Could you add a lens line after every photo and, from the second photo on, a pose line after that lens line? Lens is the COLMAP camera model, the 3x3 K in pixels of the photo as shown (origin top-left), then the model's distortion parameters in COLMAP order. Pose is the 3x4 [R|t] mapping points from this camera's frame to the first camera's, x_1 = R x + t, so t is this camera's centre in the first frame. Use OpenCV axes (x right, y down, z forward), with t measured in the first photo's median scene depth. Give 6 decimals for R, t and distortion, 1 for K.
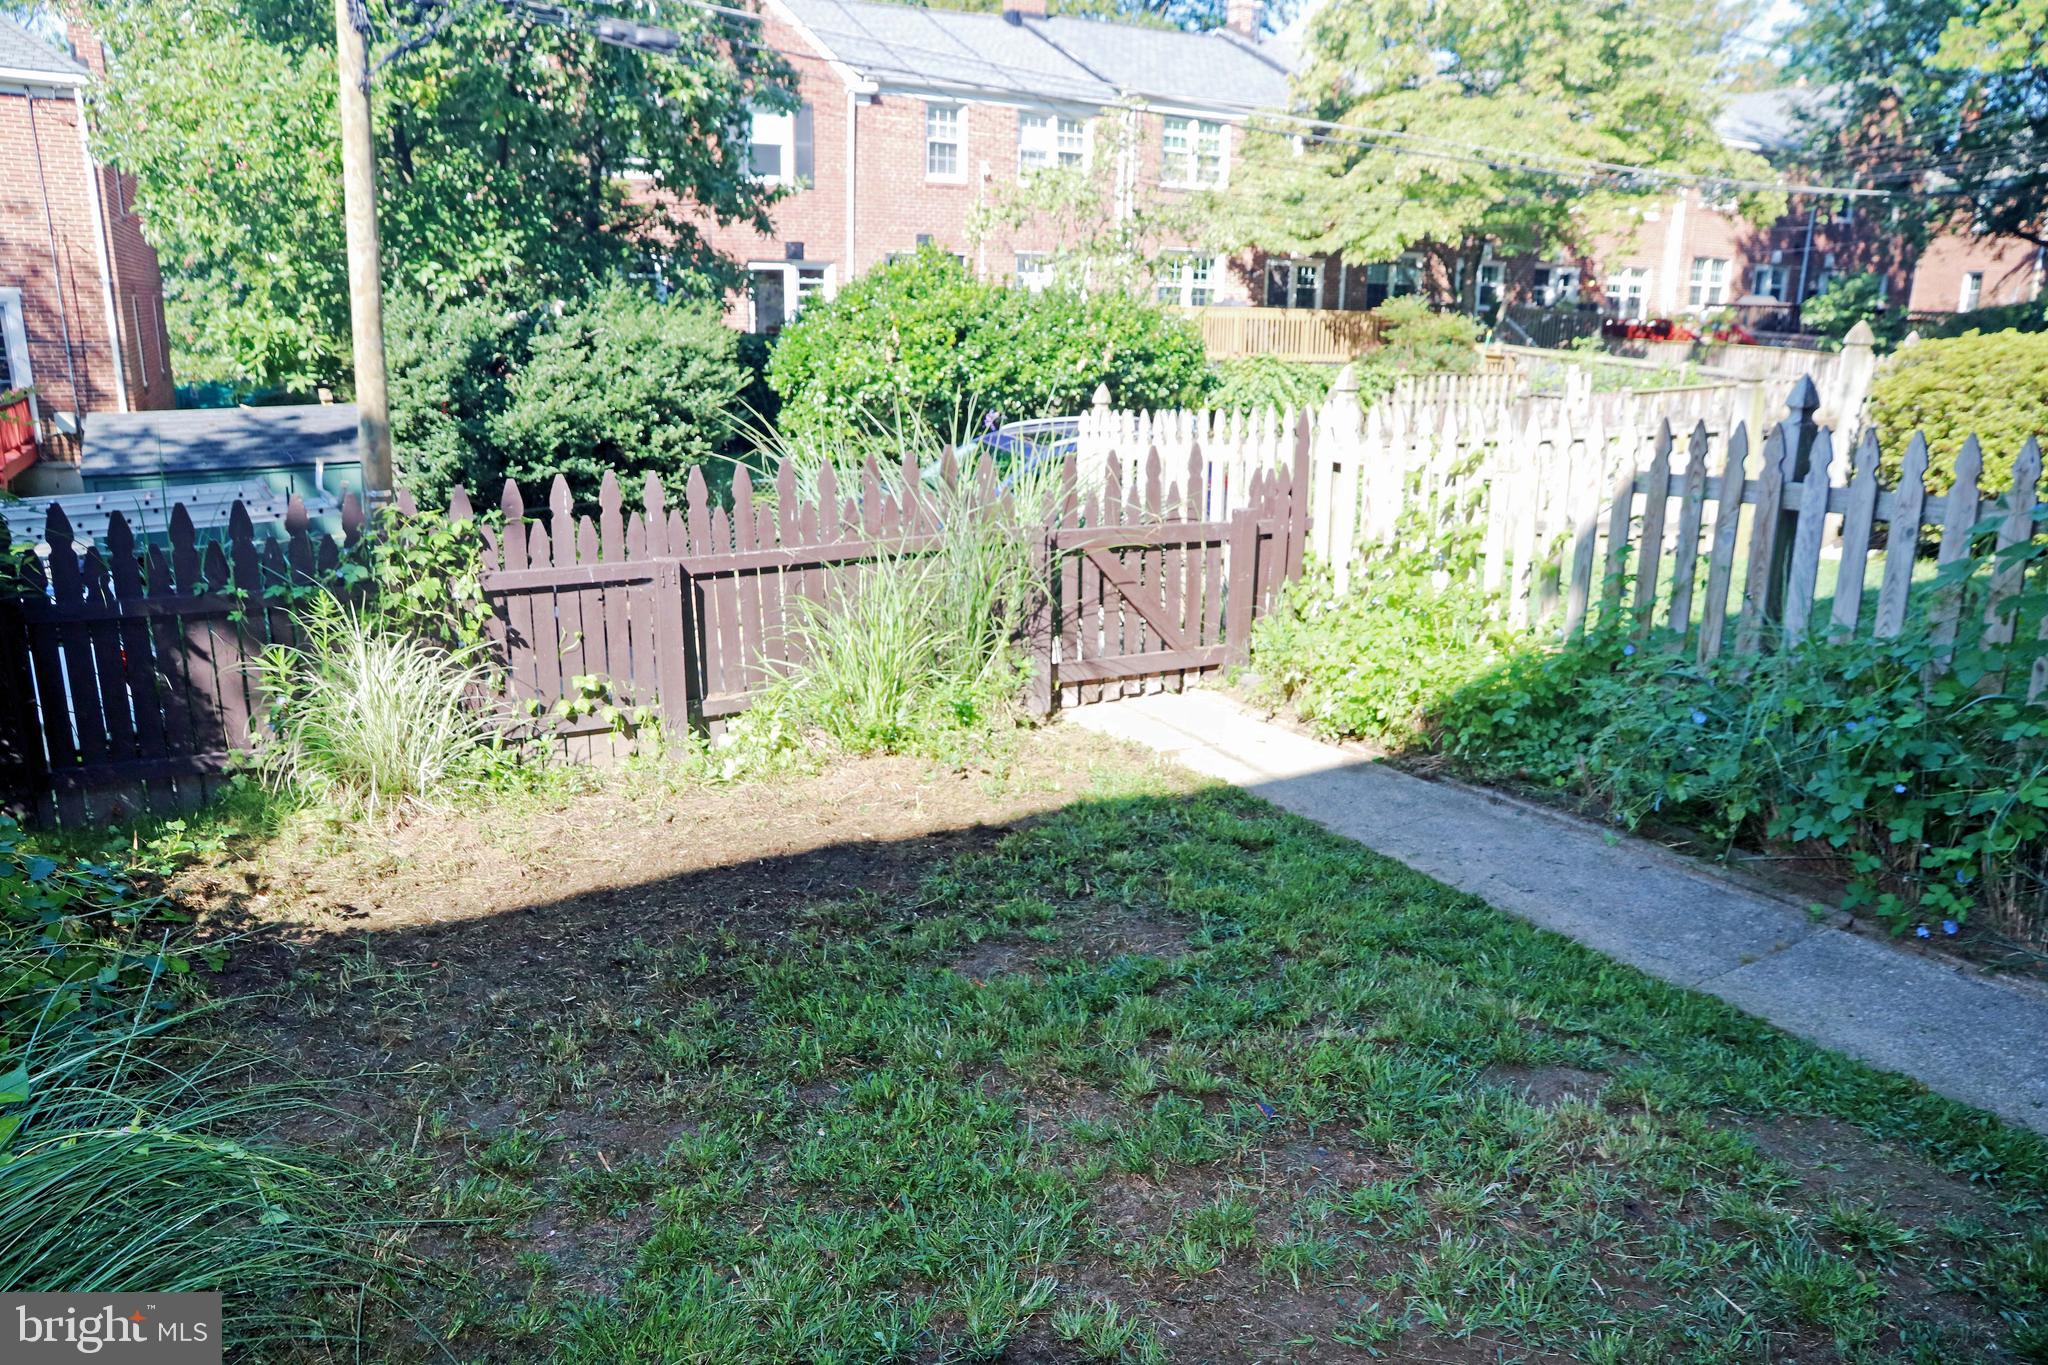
lens RADIAL K [[1373.8, 0, 1021.7], [0, 1373.8, 676.2], [0, 0, 1]] dist [-0.079099, 0.031051]
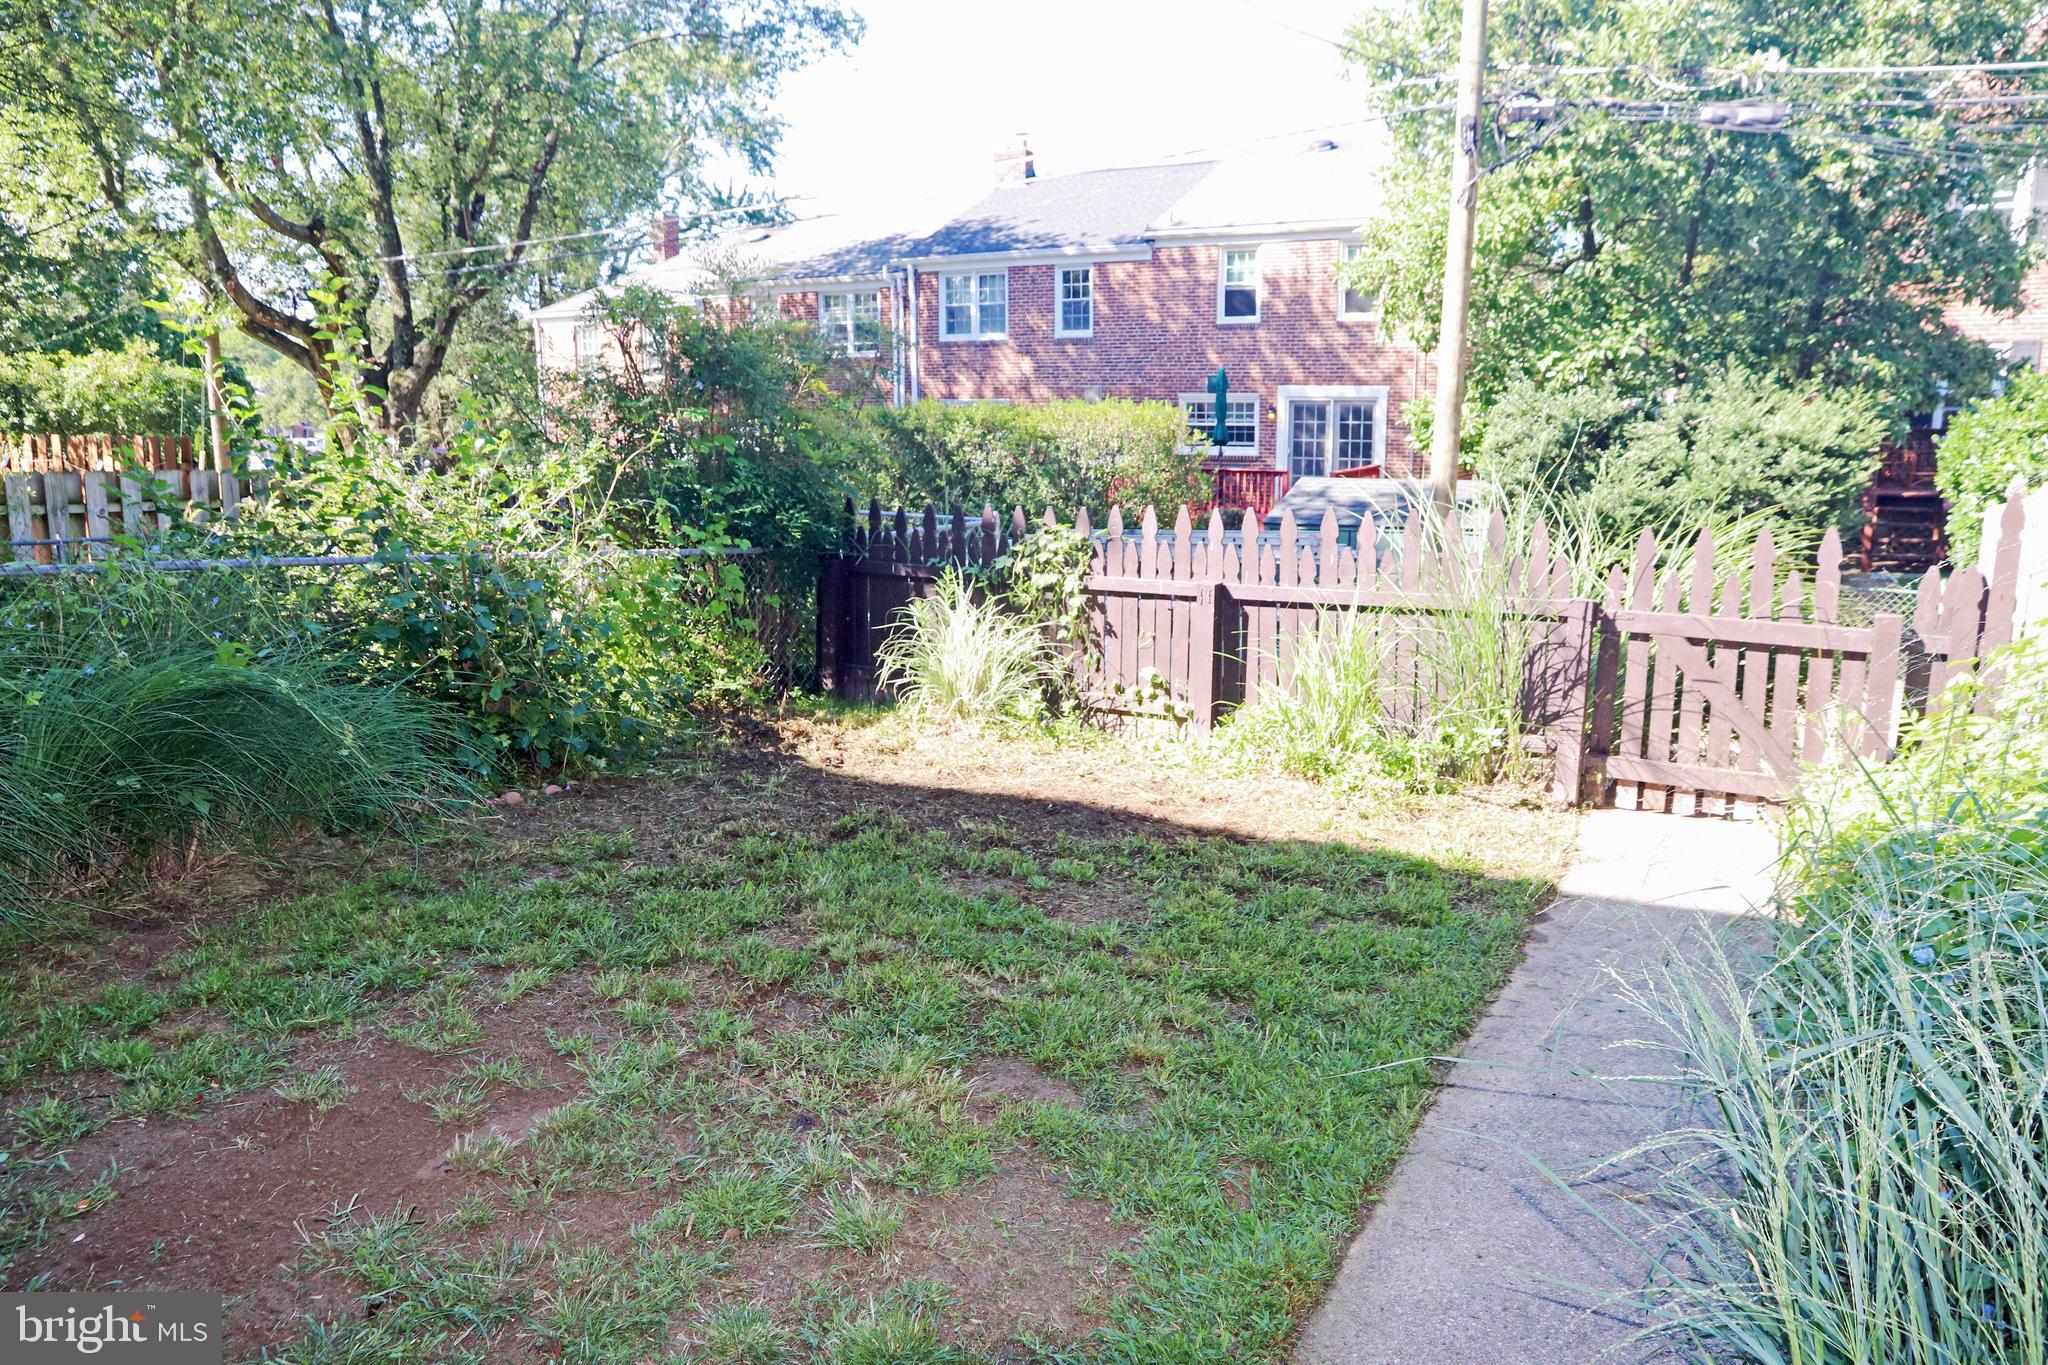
lens RADIAL K [[1373.8, 0, 1015.7], [0, 1373.8, 684.1], [0, 0, 1]] dist [-0.079099, 0.031051]
pose [[0.538528, 0.153004, -0.828600, 0.636418], [-0.208556, 0.976981, 0.044857, -0.015903], [0.816390, 0.148653, 0.558041, 0.196489]]
